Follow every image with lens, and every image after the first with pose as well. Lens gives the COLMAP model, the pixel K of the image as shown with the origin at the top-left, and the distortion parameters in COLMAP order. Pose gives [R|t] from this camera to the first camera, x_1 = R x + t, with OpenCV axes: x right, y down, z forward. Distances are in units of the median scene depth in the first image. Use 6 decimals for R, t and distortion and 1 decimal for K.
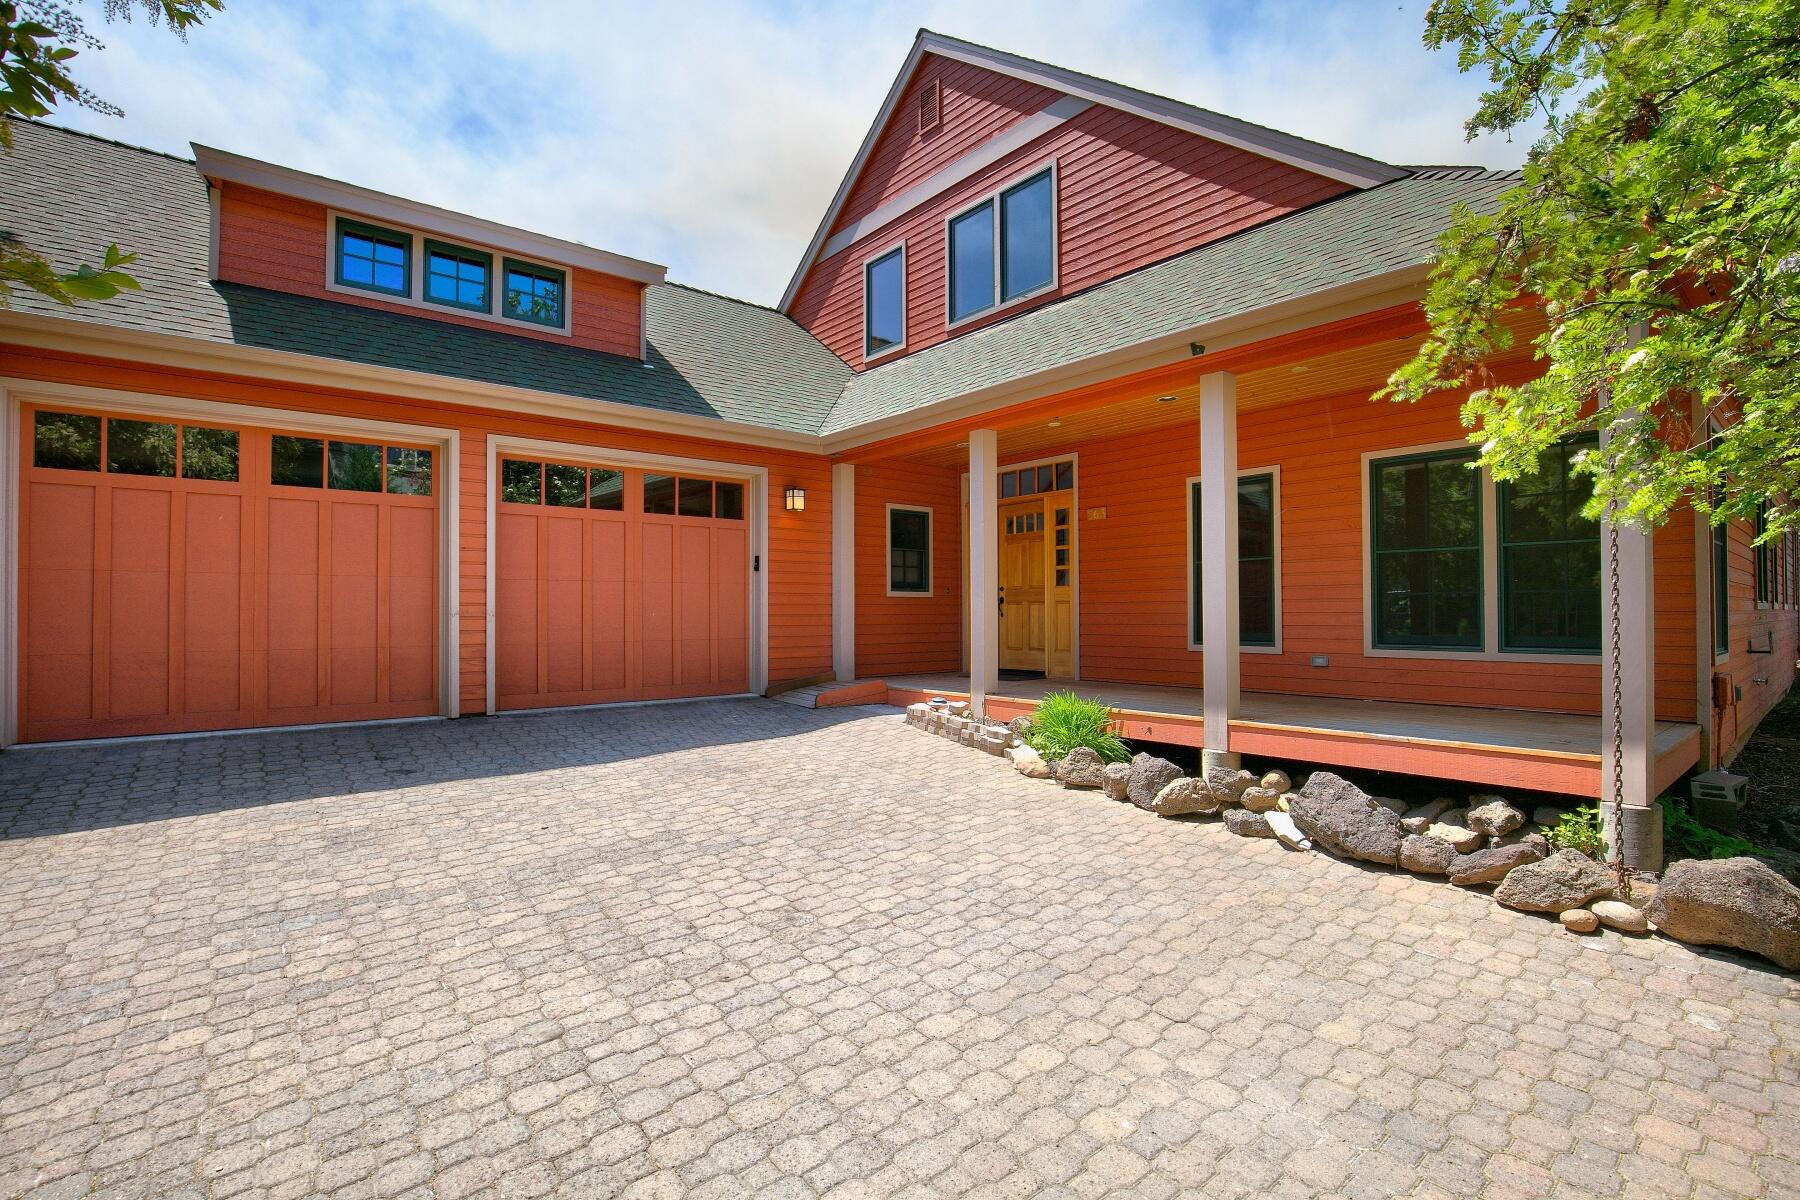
lens RADIAL K [[788.4, 0, 892.2], [0, 788.4, 589.8], [0, 0, 1]] dist [-0.023457, 0.001177]
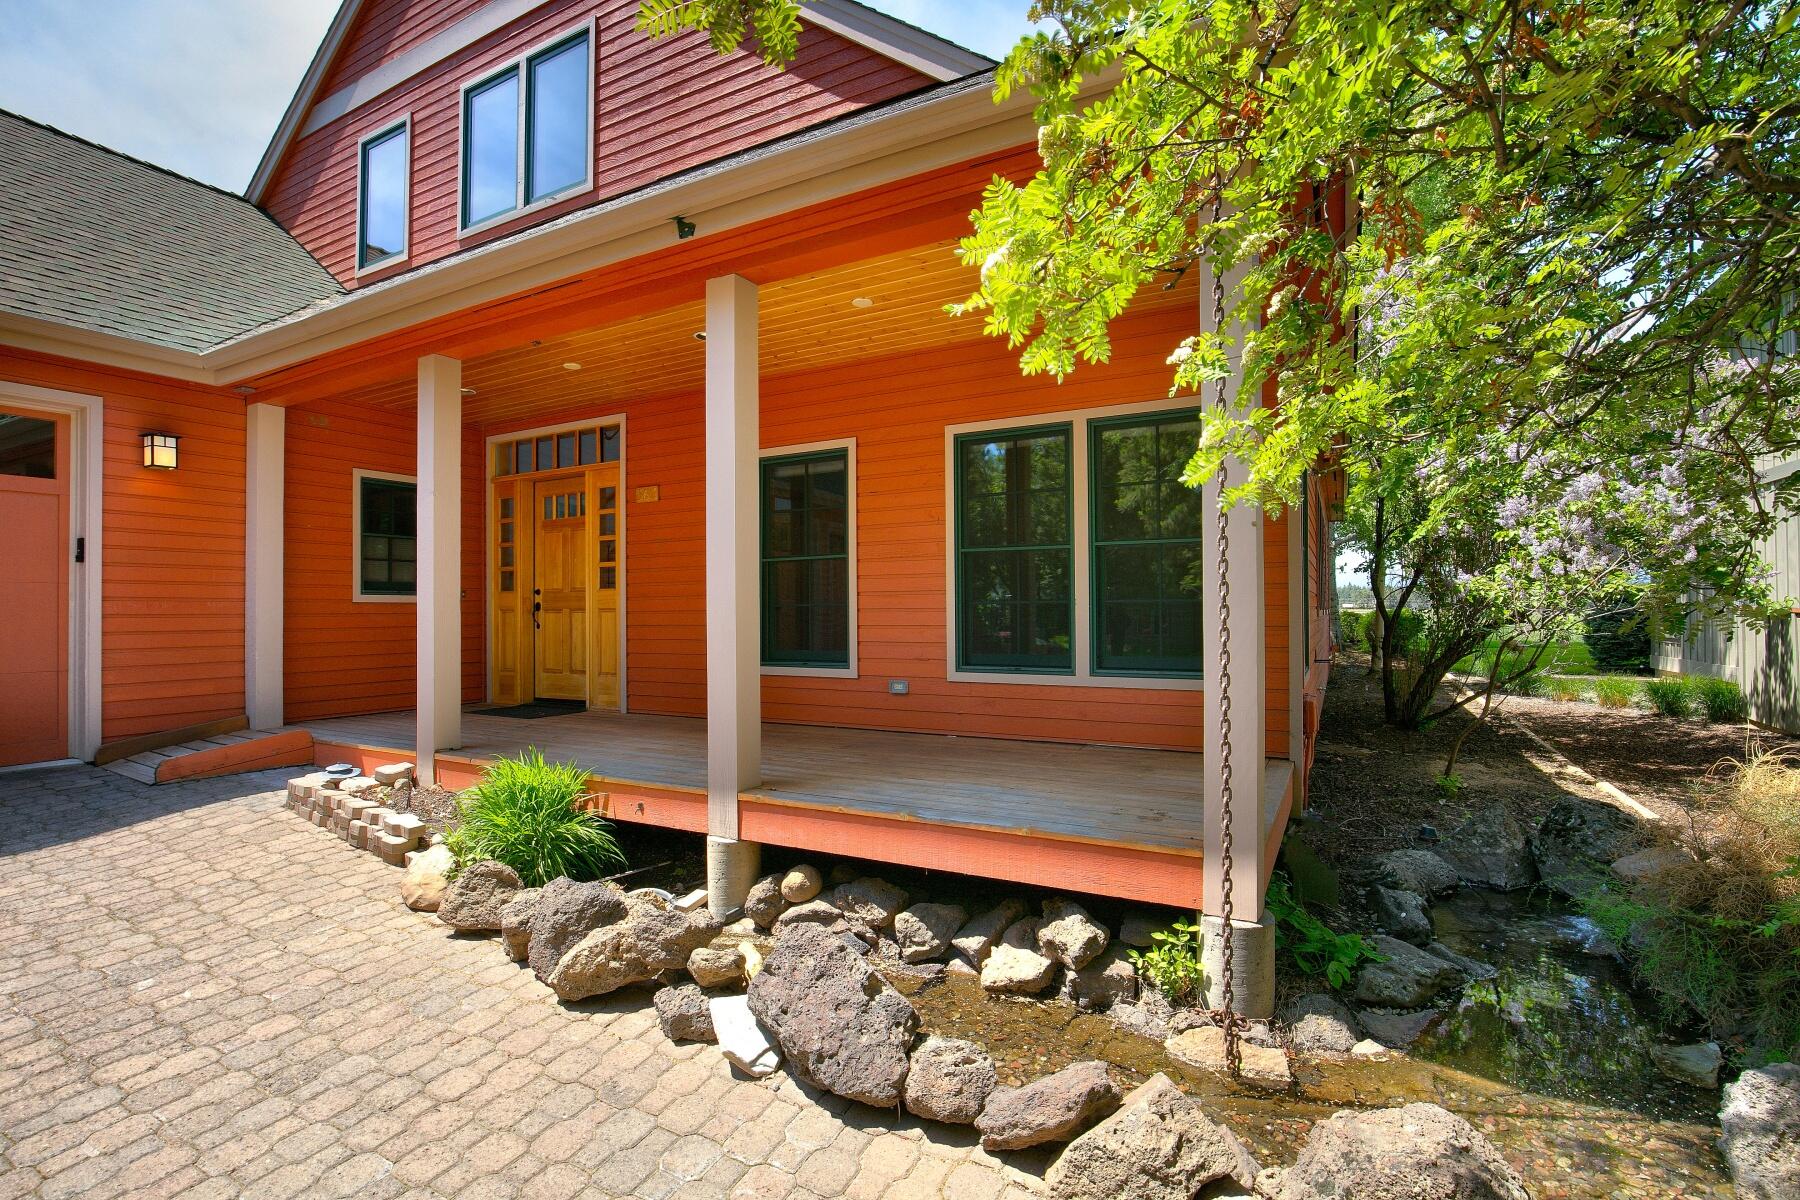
lens RADIAL K [[788.4, 0, 840.0], [0, 788.4, 580.1], [0, 0, 1]] dist [-0.023457, 0.001177]
pose [[0.946490, 0.010102, 0.322576, 0.242699], [-0.006439, 0.999902, -0.012422, -0.006991], [-0.322670, 0.009680, 0.946462, 0.278546]]
